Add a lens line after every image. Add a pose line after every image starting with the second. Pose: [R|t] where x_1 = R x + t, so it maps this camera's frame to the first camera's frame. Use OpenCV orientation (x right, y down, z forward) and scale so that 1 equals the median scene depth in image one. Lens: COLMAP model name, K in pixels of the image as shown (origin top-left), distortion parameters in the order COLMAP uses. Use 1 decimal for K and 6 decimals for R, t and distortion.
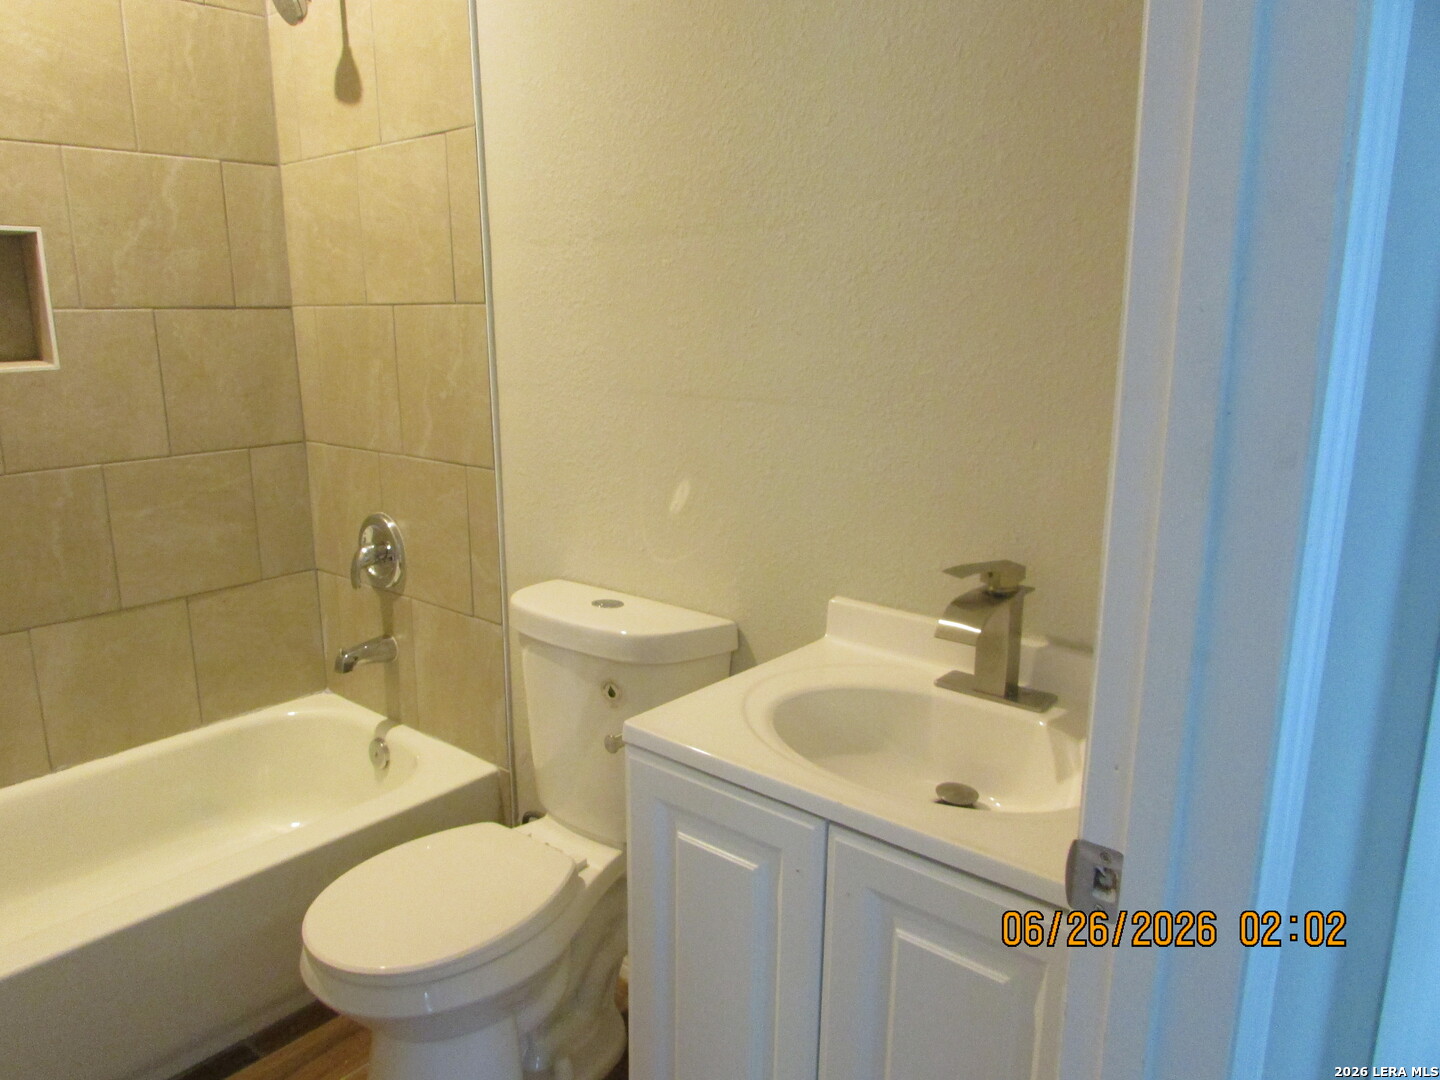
lens RADIAL K [[1027.2, 0, 713.6], [0, 1027.2, 534.7], [0, 0, 1]] dist [-0.035990, 0.019768]
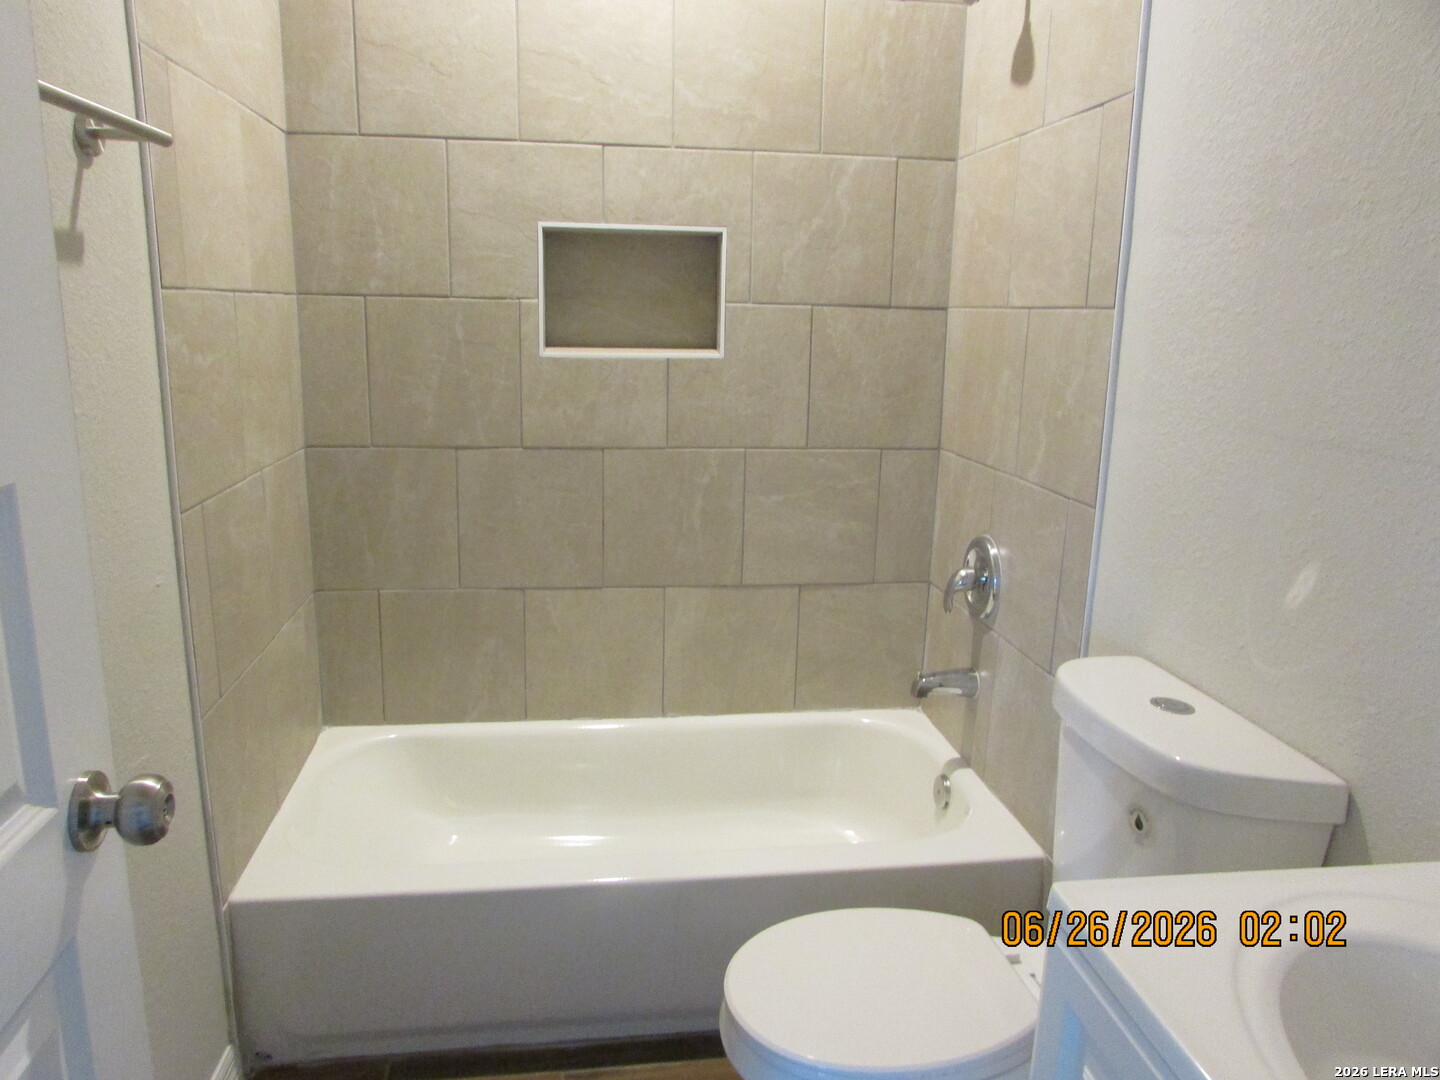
lens RADIAL K [[1027.2, 0, 720.0], [0, 1027.2, 541.0], [0, 0, 1]] dist [-0.035990, 0.019768]
pose [[0.747484, 0.167039, -0.642935, 0.091055], [-0.169904, 0.983749, 0.058051, -0.032458], [0.642184, 0.065845, 0.763718, 0.165681]]
